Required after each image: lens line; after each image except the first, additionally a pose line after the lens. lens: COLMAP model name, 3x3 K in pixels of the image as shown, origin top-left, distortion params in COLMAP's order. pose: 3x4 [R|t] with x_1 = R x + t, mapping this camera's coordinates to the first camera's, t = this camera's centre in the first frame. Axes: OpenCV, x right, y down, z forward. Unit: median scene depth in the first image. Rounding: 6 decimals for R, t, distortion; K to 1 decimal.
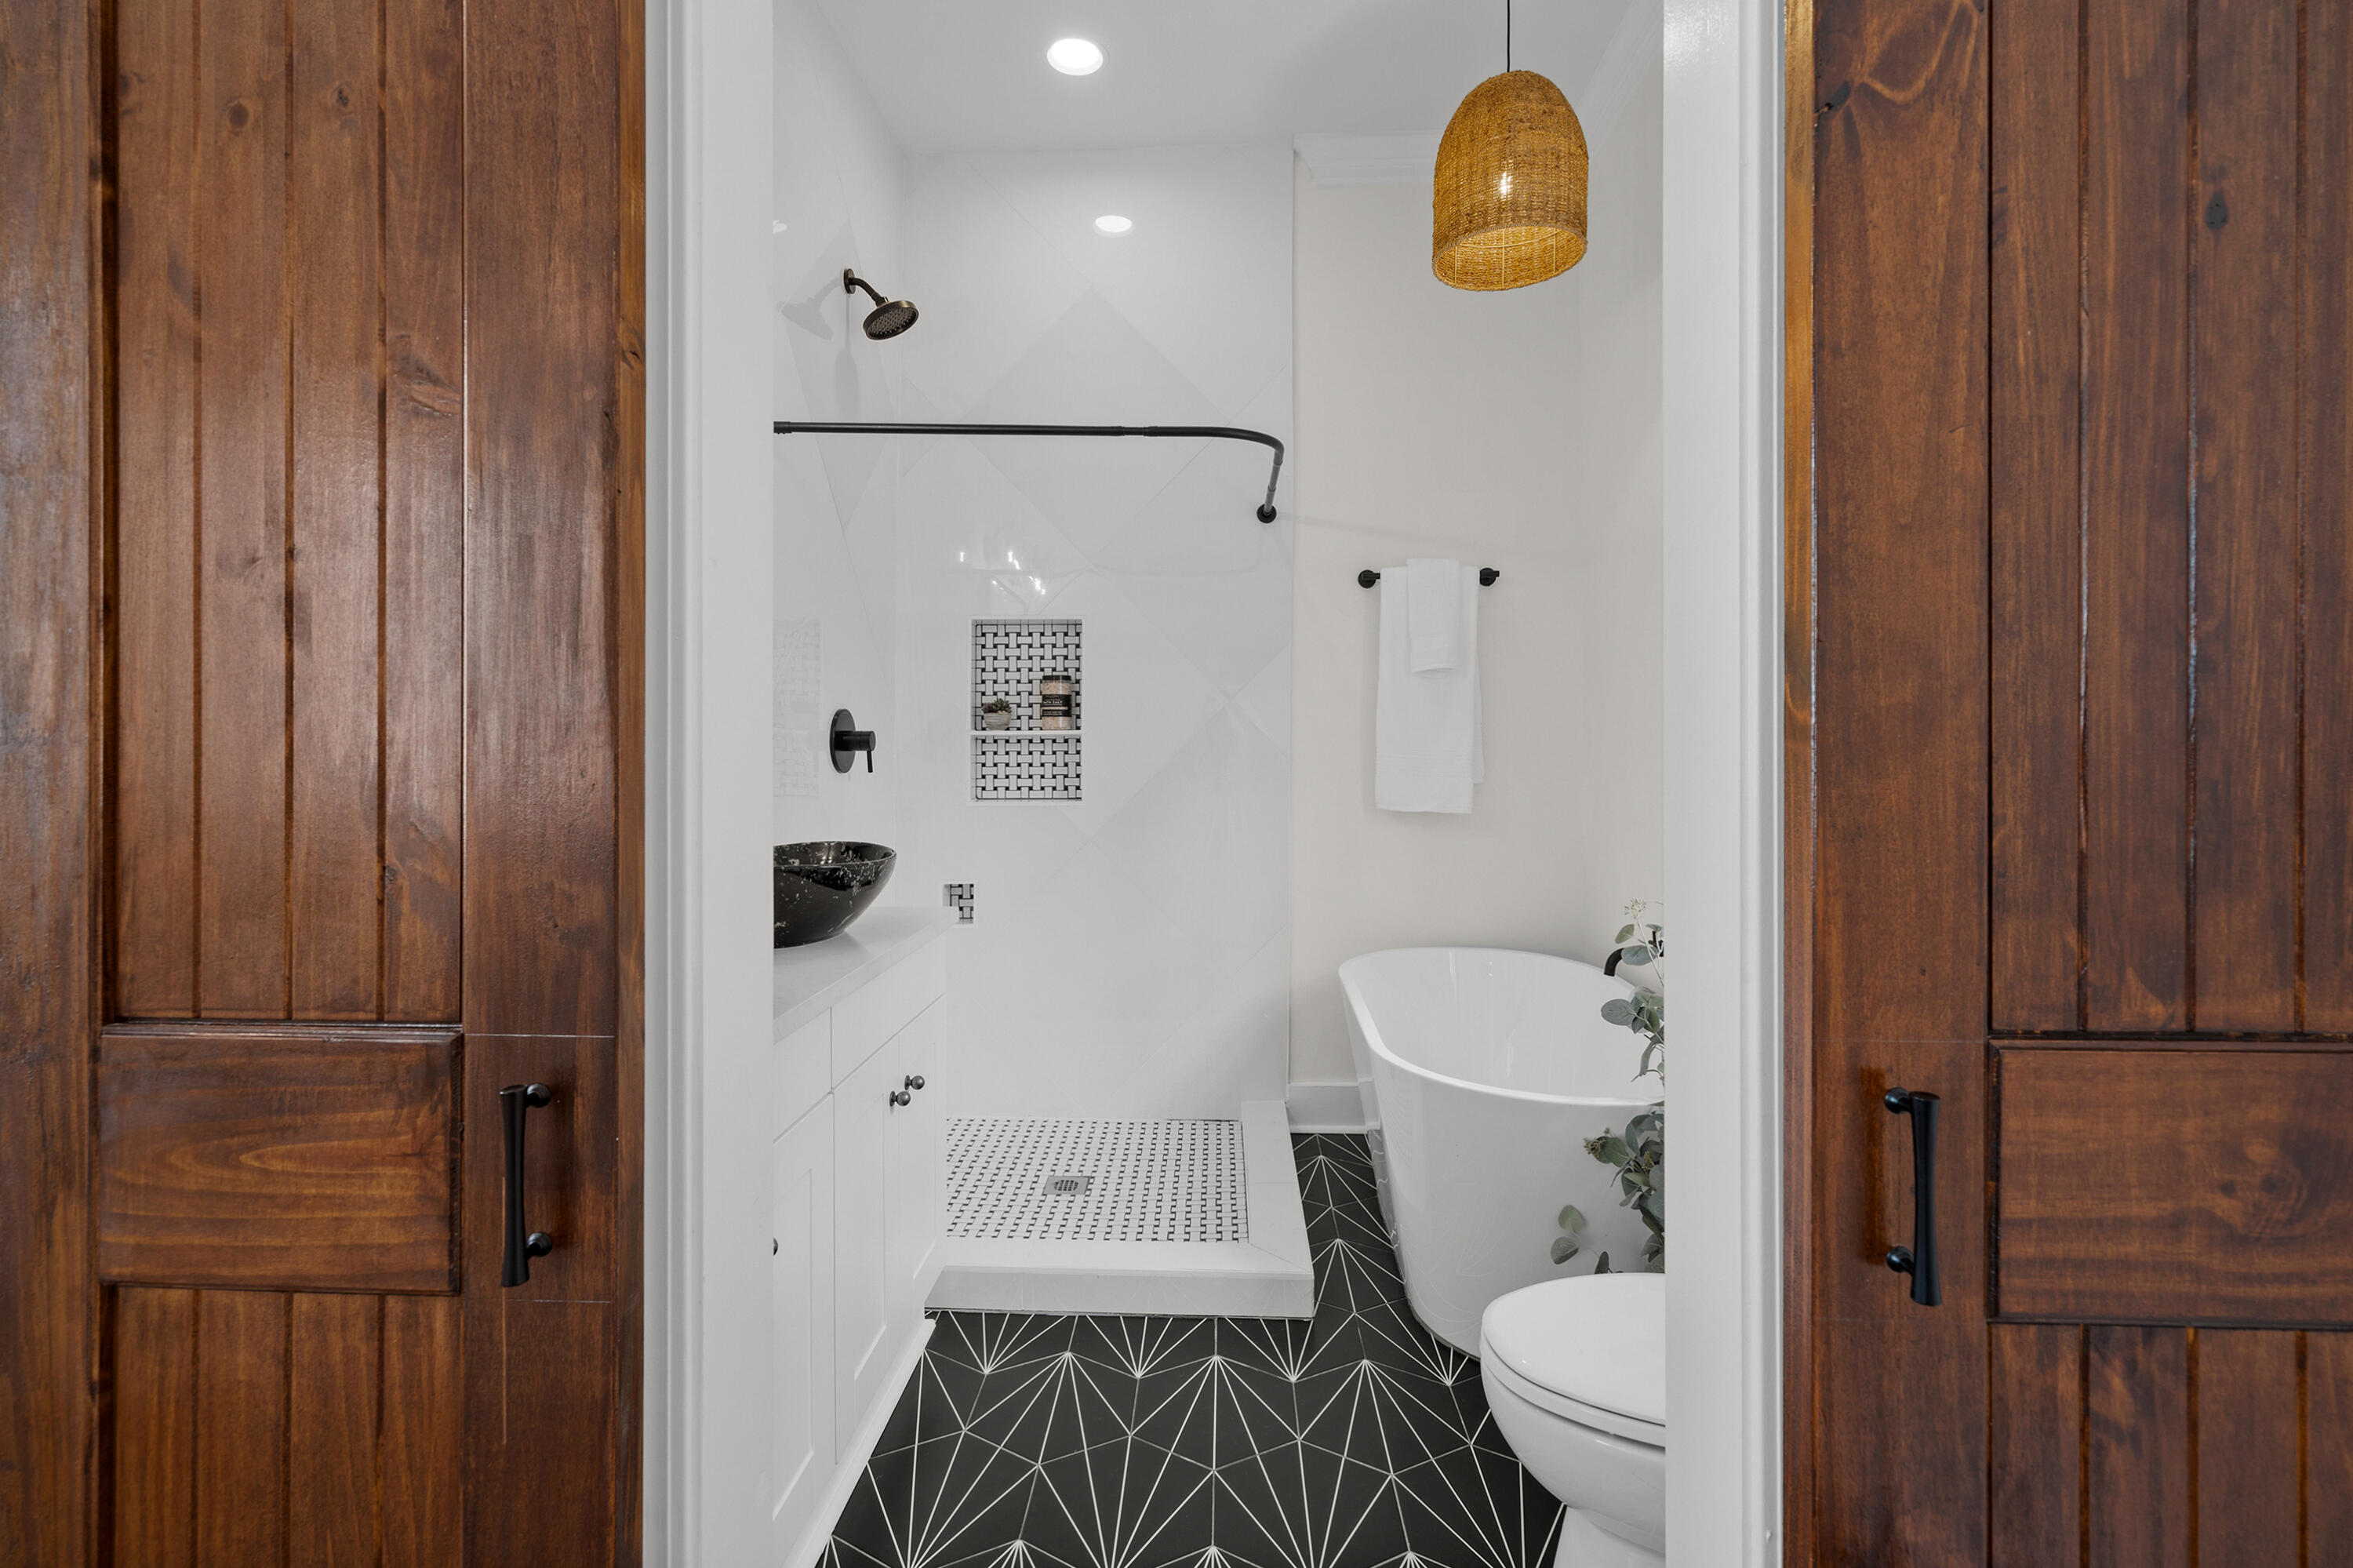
lens RADIAL K [[1070.3, 0, 1186.6], [0, 1070.3, 754.3], [0, 0, 1]] dist [-0.000315, -0.000215]
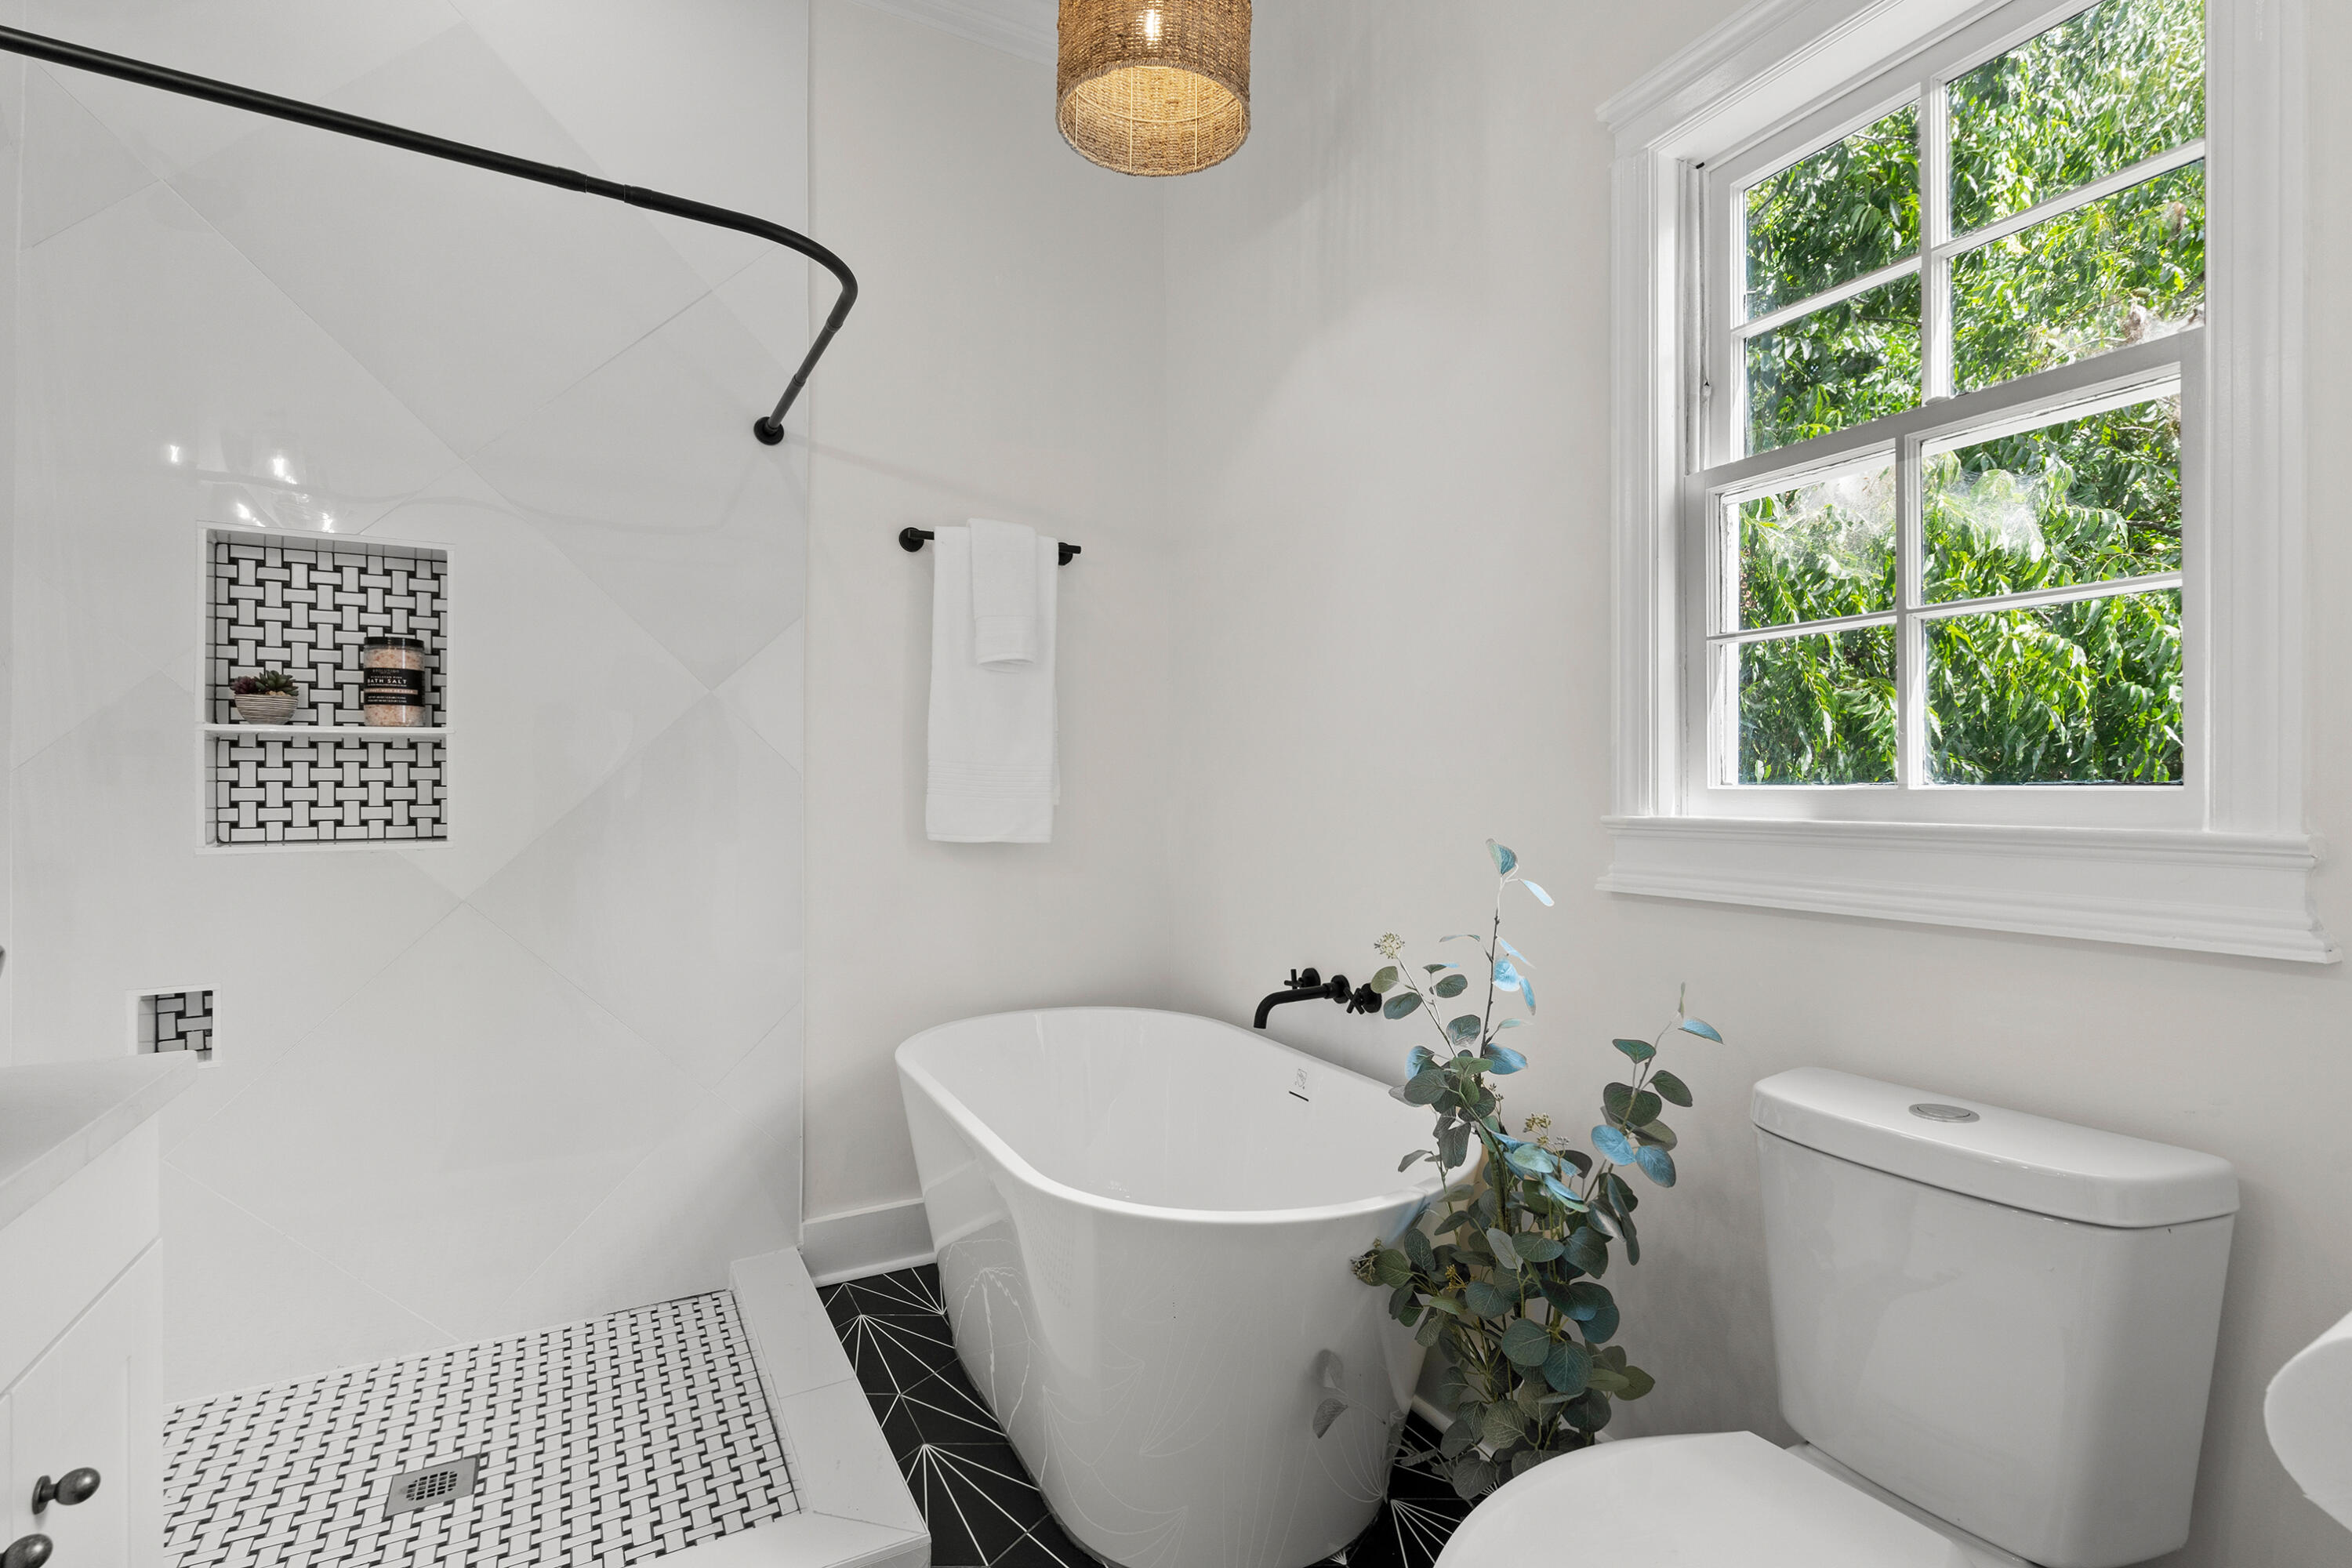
lens RADIAL K [[1070.7, 0, 1234.6], [0, 1070.7, 795.3], [0, 0, 1]] dist [-0.000334, -0.000855]
pose [[0.835684, -0.001730, 0.549209, -0.058620], [0.003234, 0.999993, -0.001771, 0.020165], [-0.549202, 0.003256, 0.835683, 0.231032]]
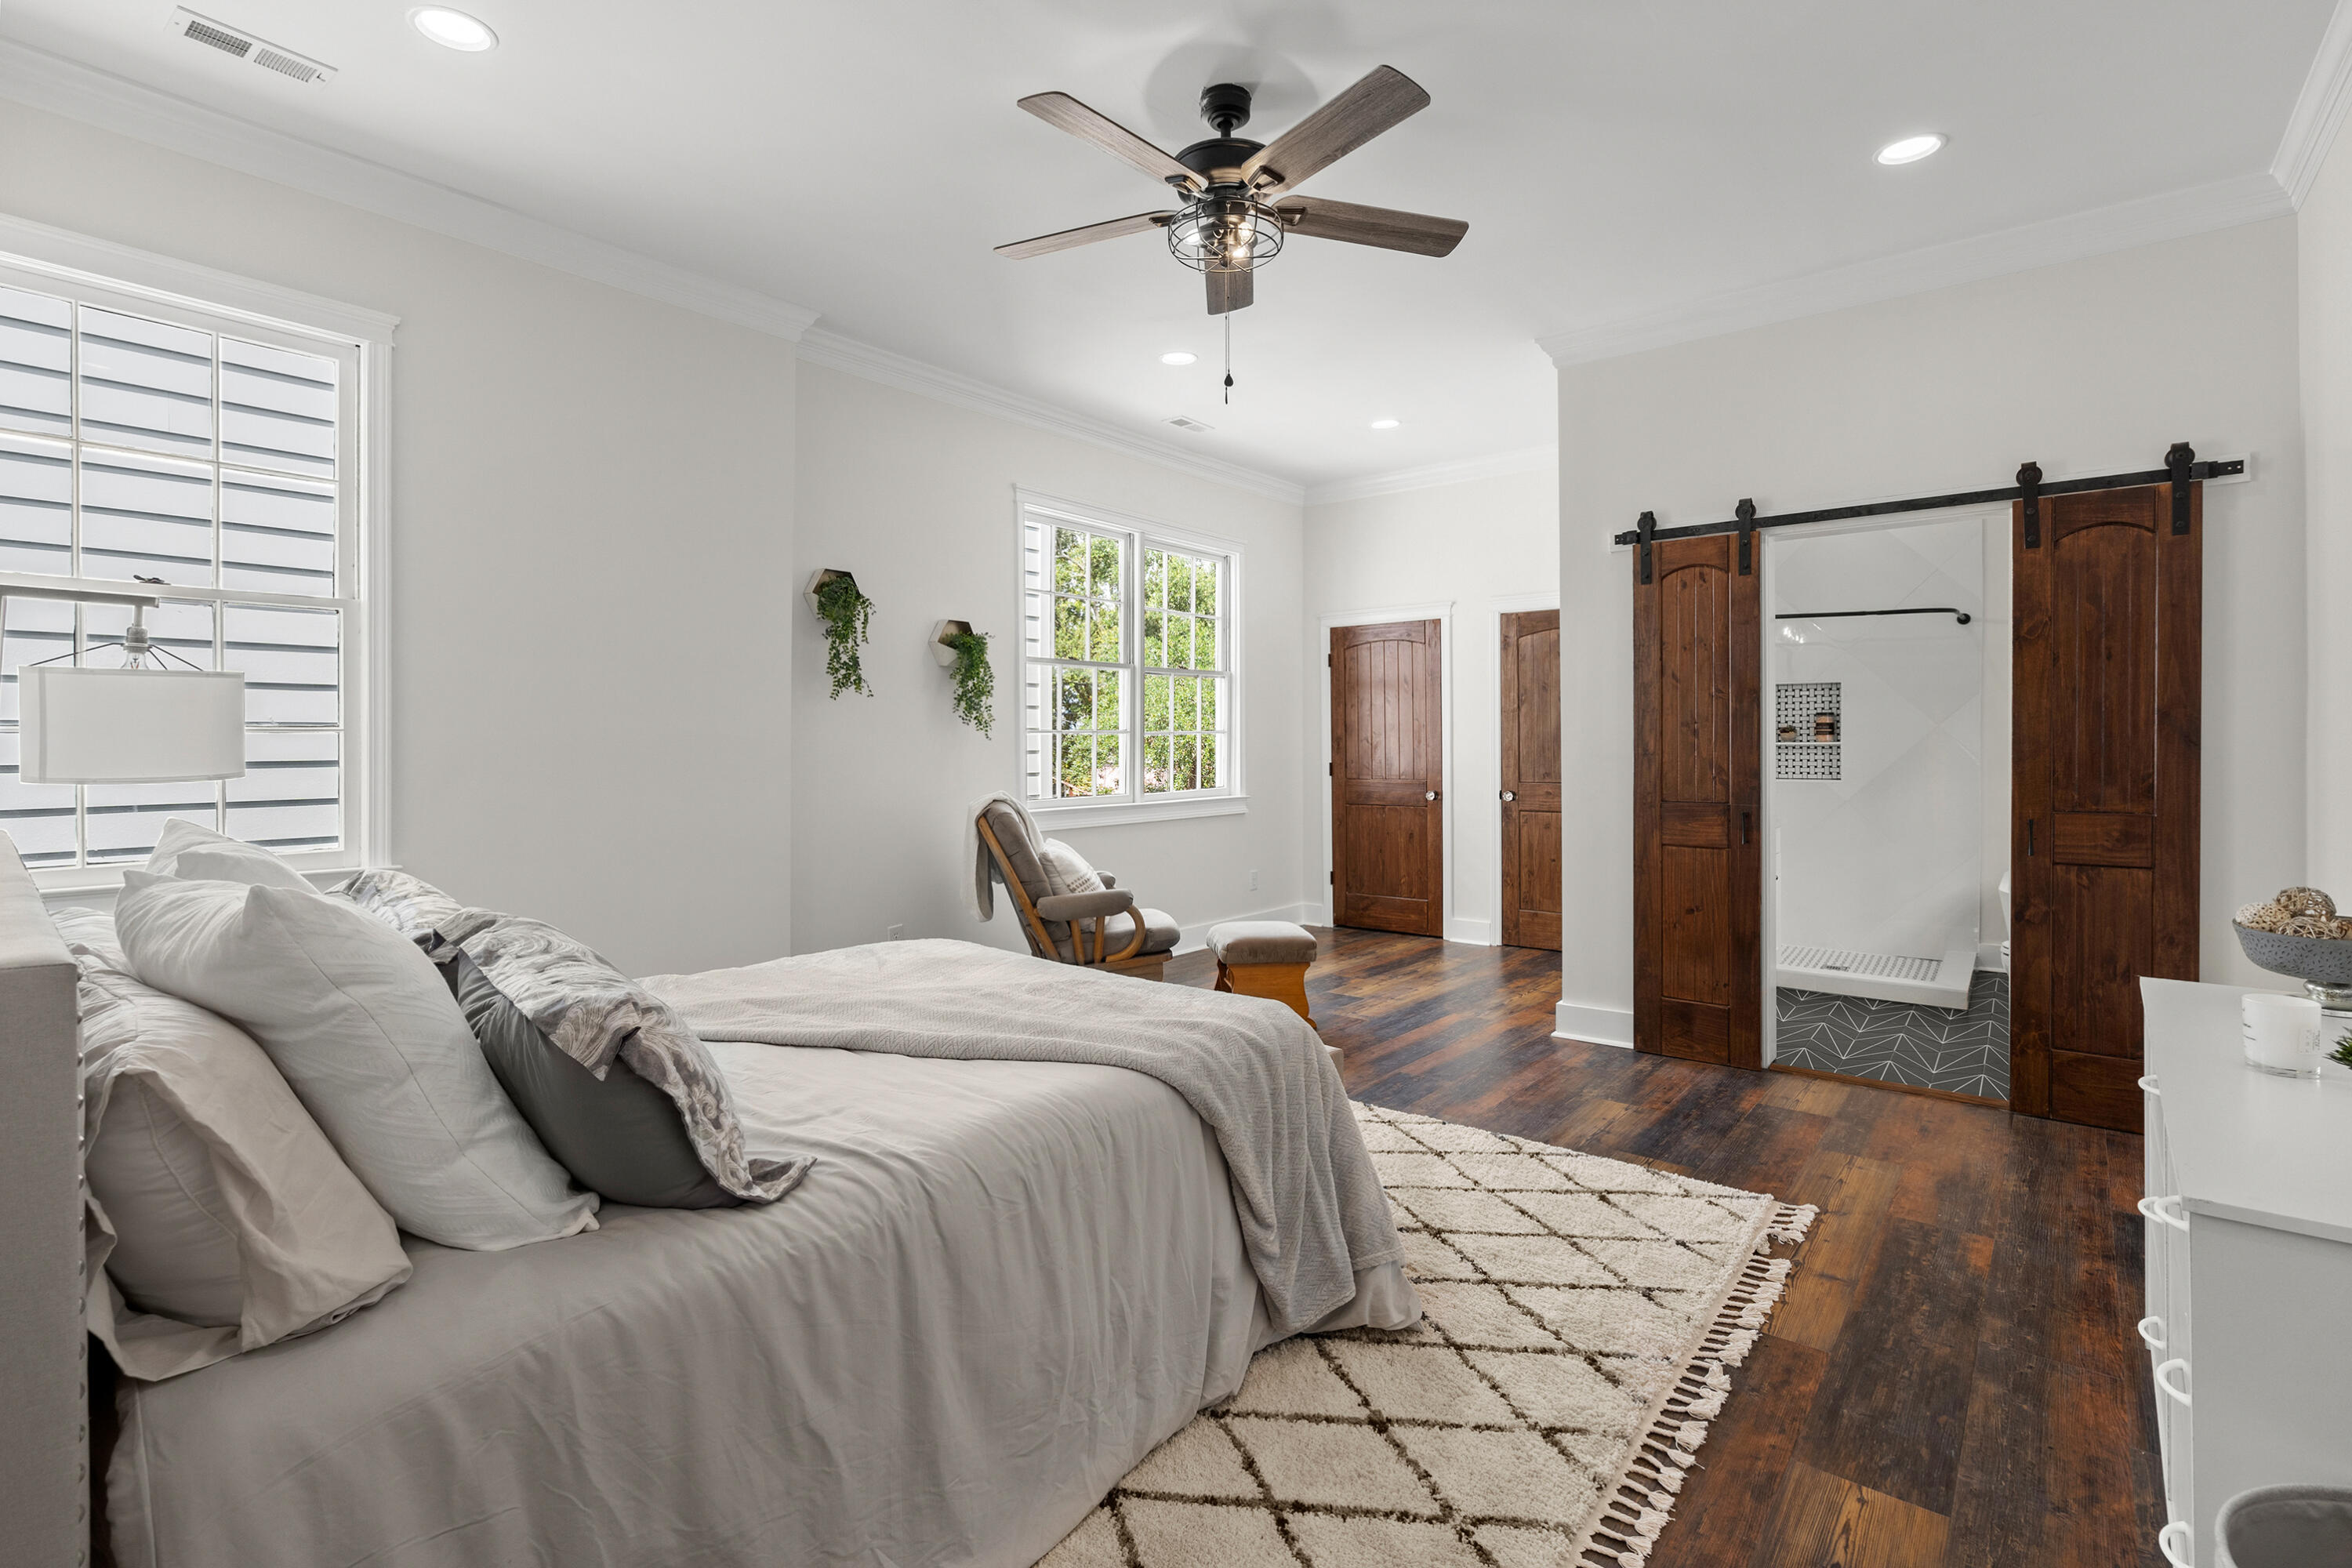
lens RADIAL K [[1080.2, 0, 1171.9], [0, 1080.2, 738.3], [0, 0, 1]] dist [0.000077, -0.000111]
pose [[0.803795, -0.002540, -0.594901, 0.086457], [-0.003638, 0.999951, -0.009185, -0.008004], [0.594895, 0.009547, 0.803746, -1.236475]]
